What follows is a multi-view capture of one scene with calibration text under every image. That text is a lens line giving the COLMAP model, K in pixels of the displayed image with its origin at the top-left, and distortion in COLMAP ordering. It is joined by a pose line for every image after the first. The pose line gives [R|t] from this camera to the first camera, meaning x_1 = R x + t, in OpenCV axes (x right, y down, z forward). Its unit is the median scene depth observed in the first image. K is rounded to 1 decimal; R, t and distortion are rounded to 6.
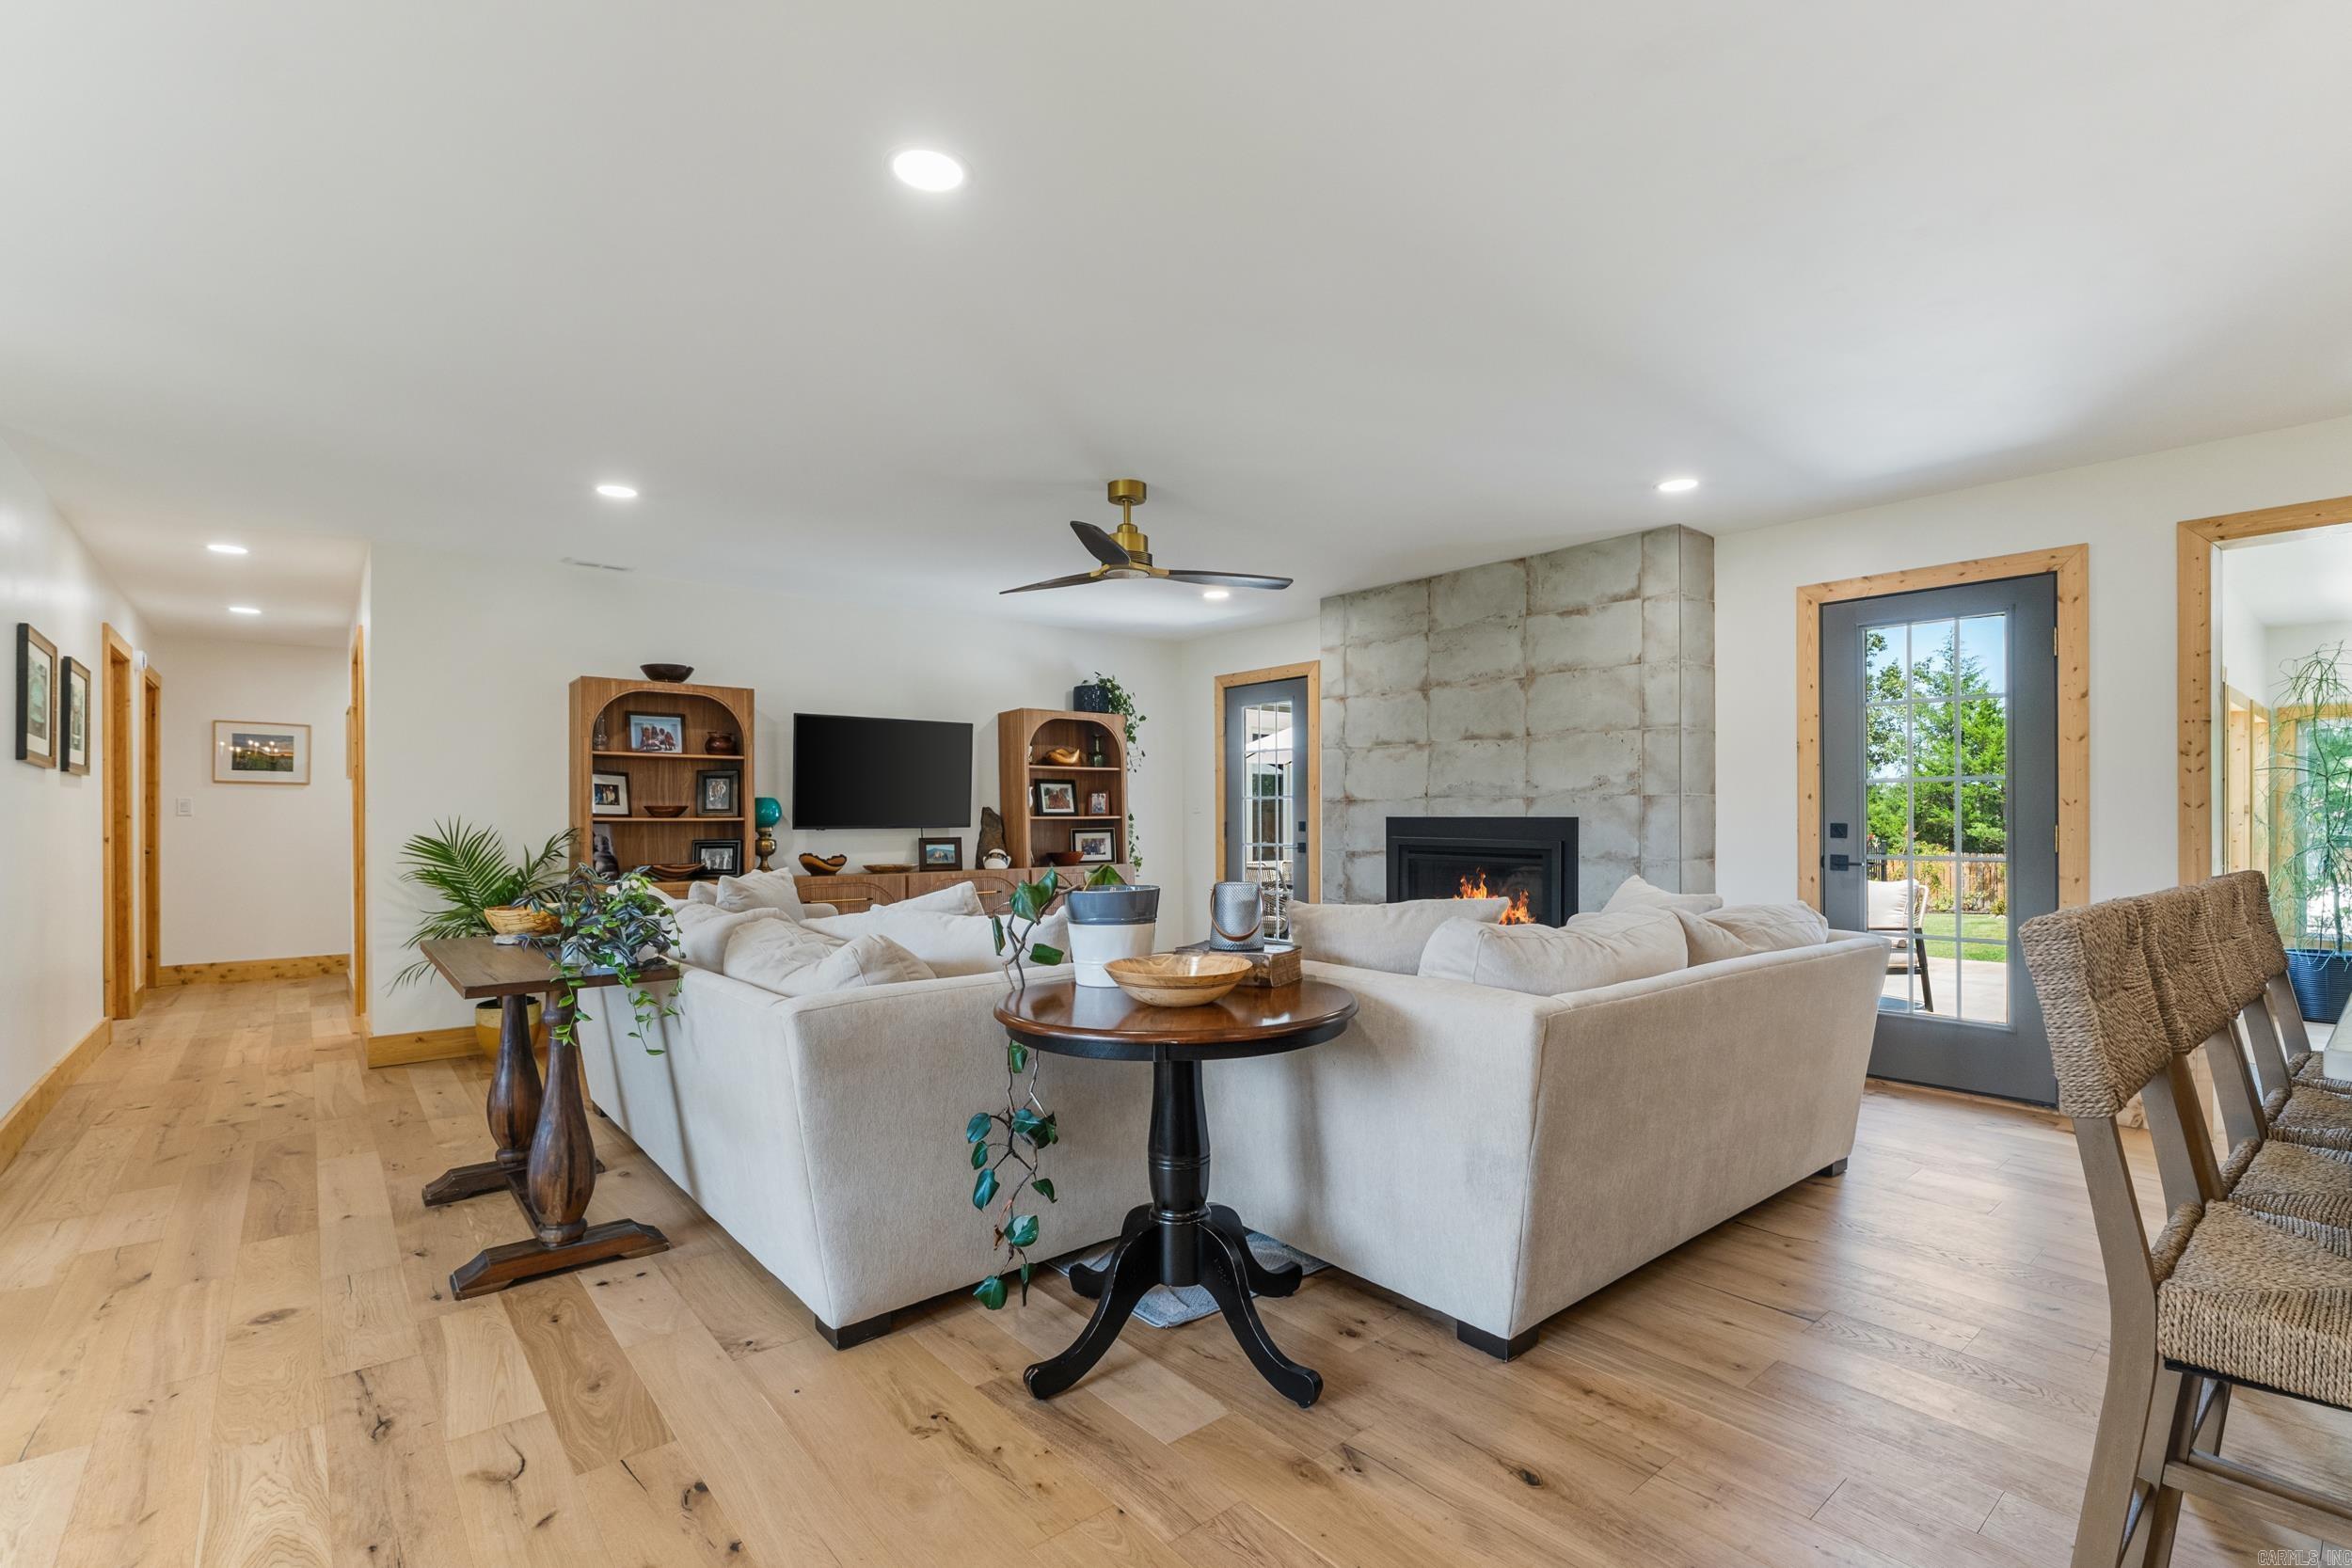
lens RADIAL K [[1084.4, 0, 1190.2], [0, 1084.4, 821.8], [0, 0, 1]] dist [-0.000882, -0.000639]
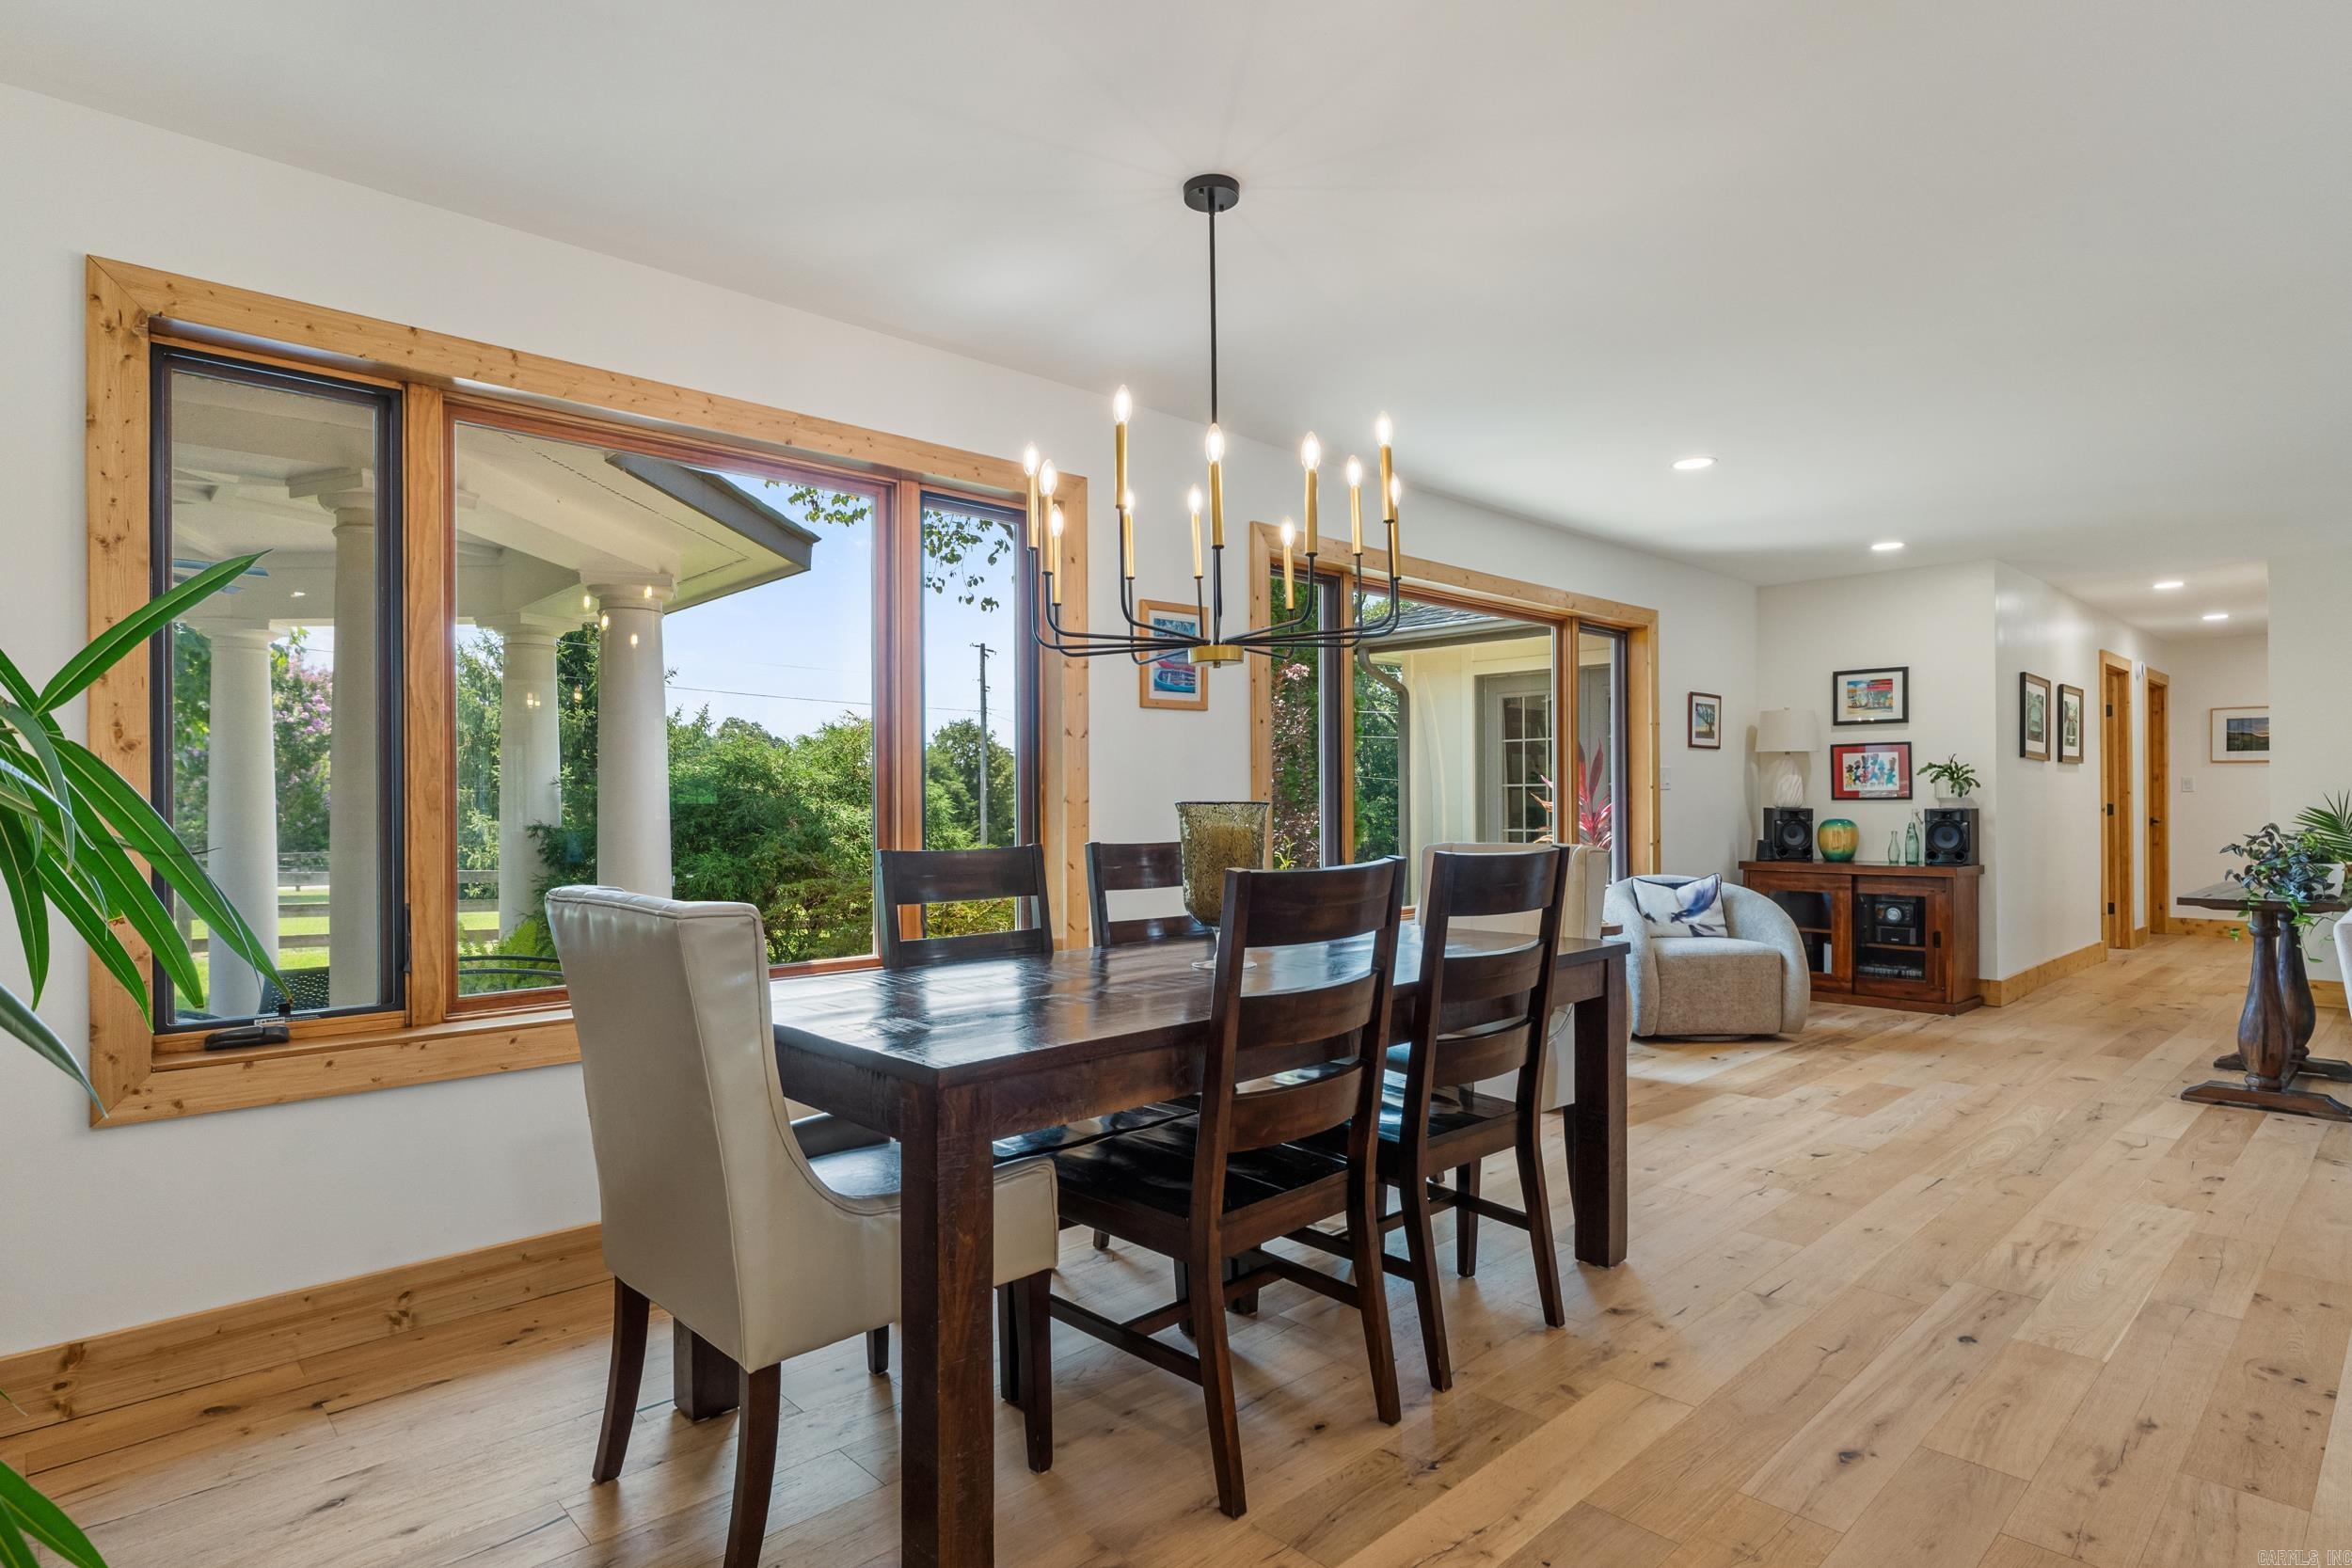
lens RADIAL K [[1261.3, 0, 1185.5], [0, 1261.3, 791.9], [0, 0, 1]] dist [-0.001747, 0.000084]
pose [[0.081327, -0.005232, -0.996674, 0.428910], [0.000235, 0.999986, -0.005230, 0.002447], [0.996687, 0.000191, 0.081327, -0.243872]]
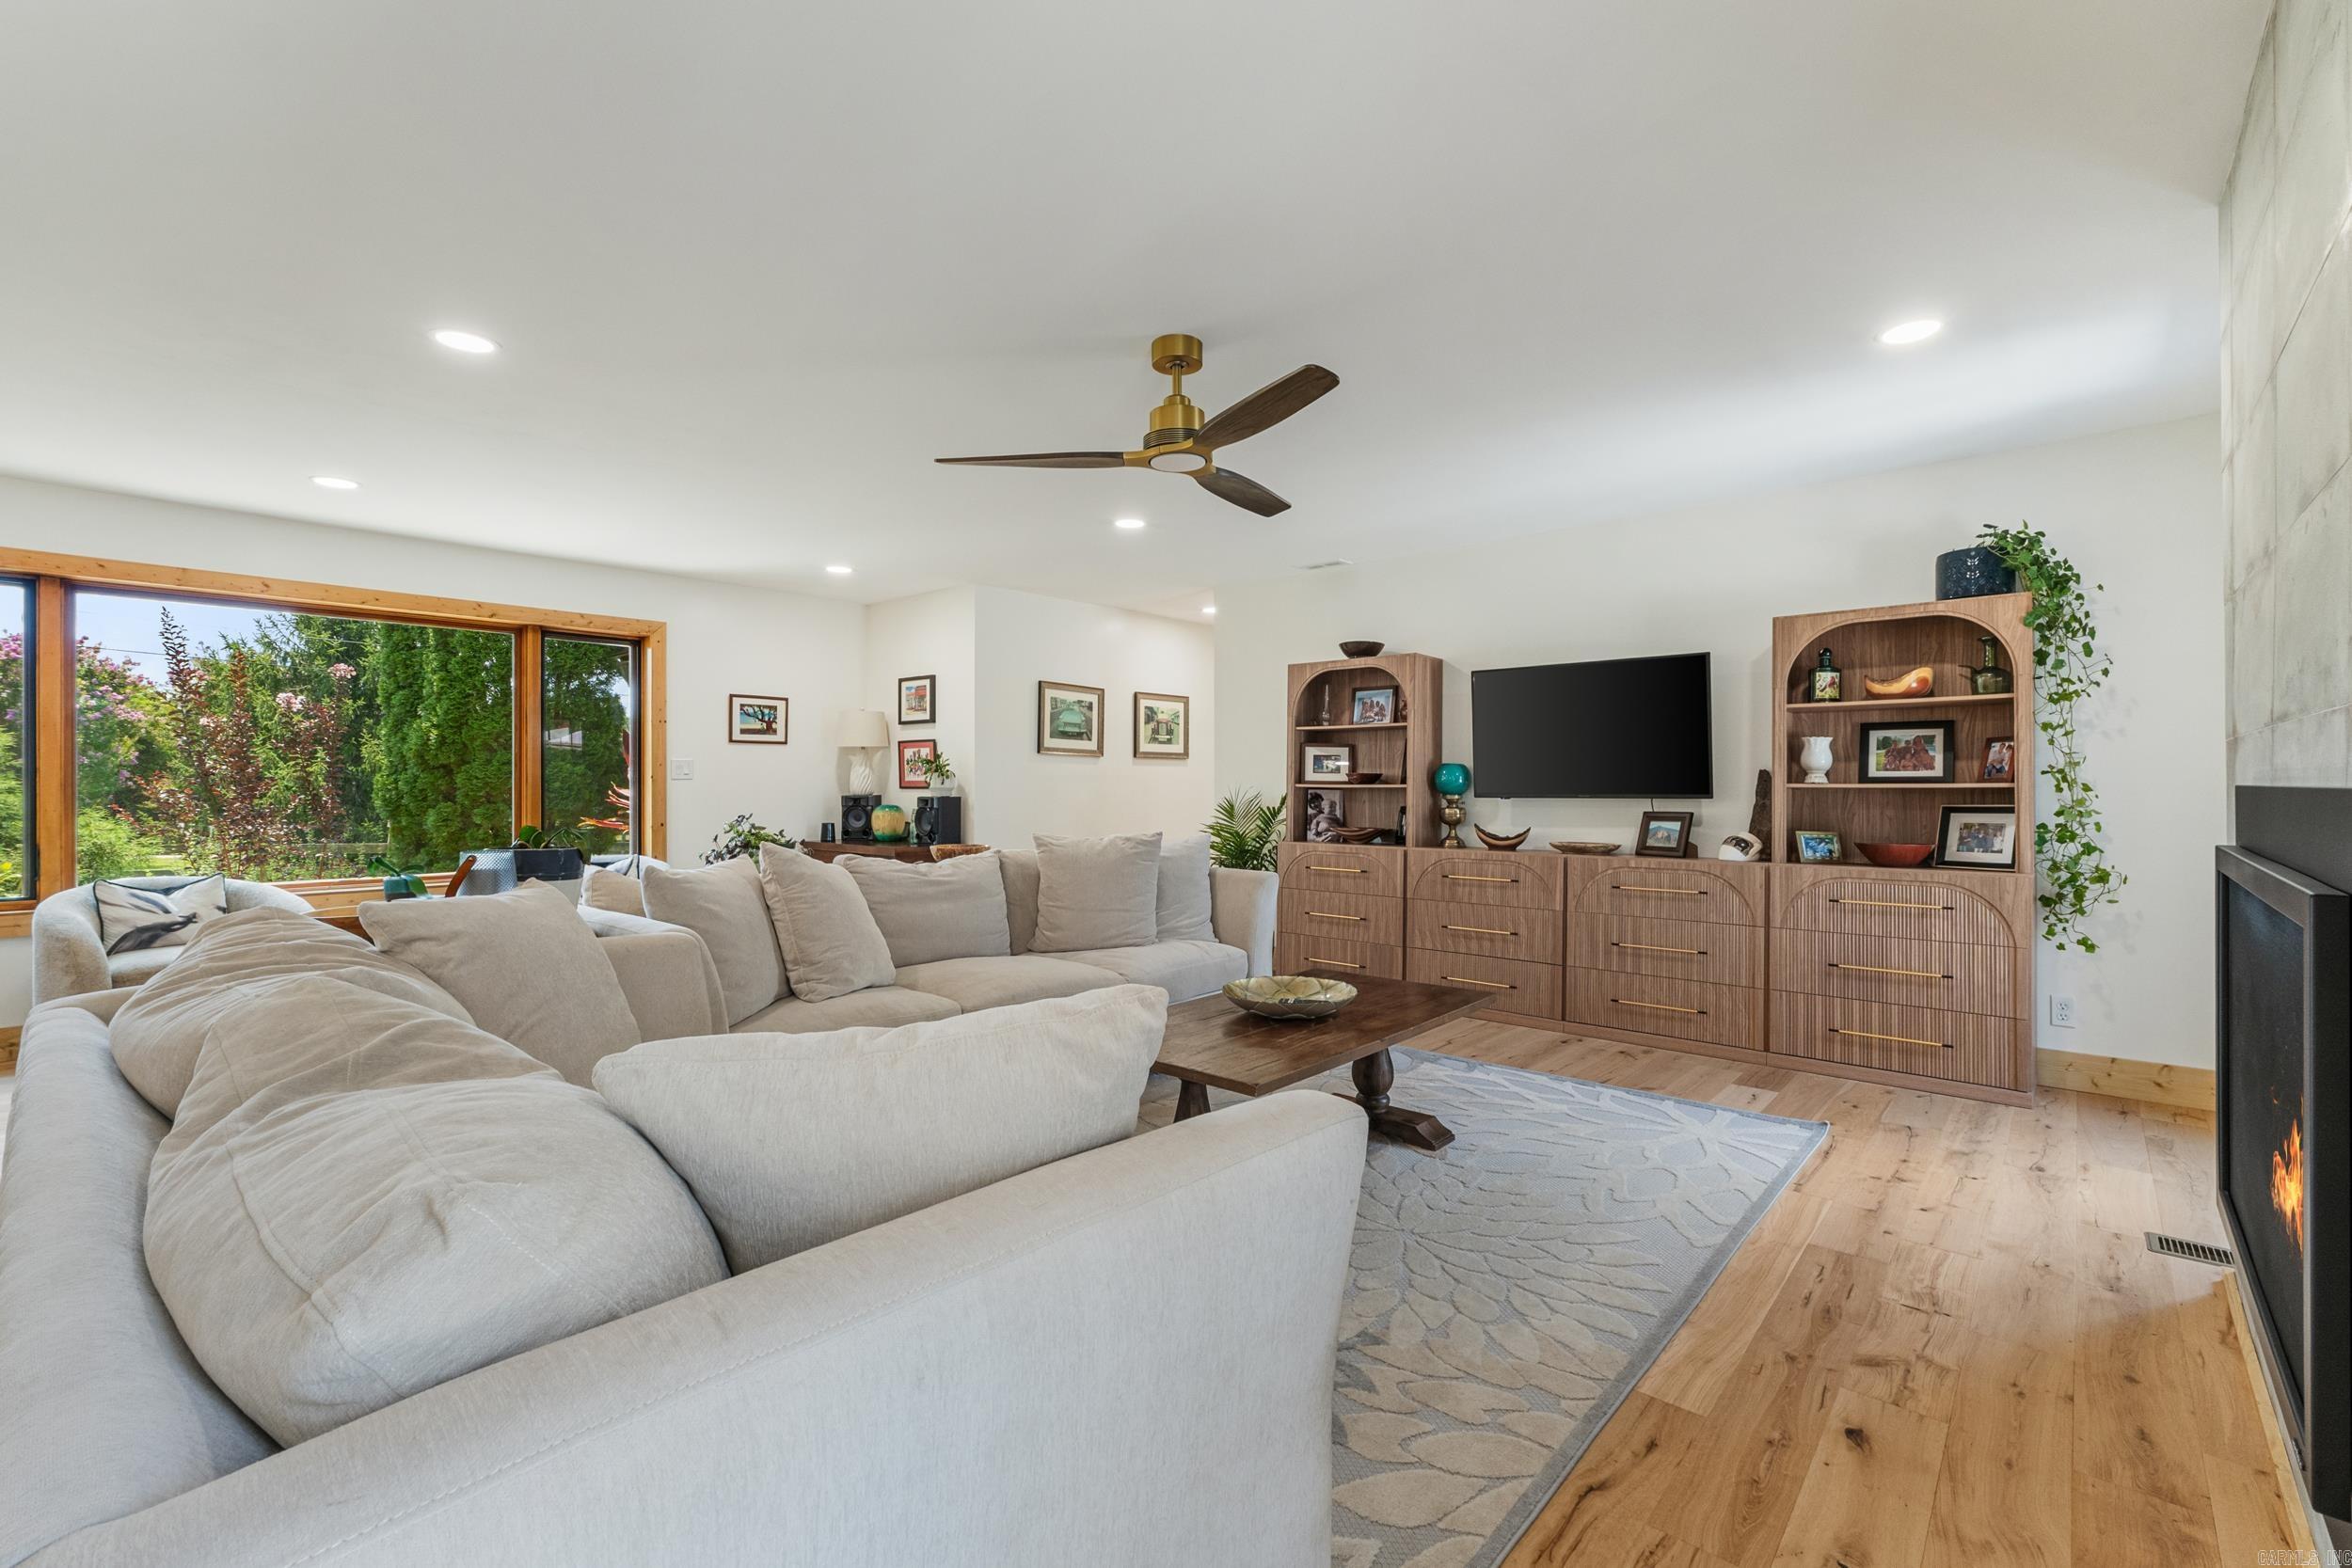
lens RADIAL K [[1014.9, 0, 1180.5], [0, 1014.9, 773.1], [0, 0, 1]] dist [0.003445, 0.000311]
pose [[0.152188, -0.008982, -0.988311, 0.440479], [-0.004798, 0.999940, -0.009827, -0.003871], [0.988340, 0.006237, 0.152136, 0.616538]]
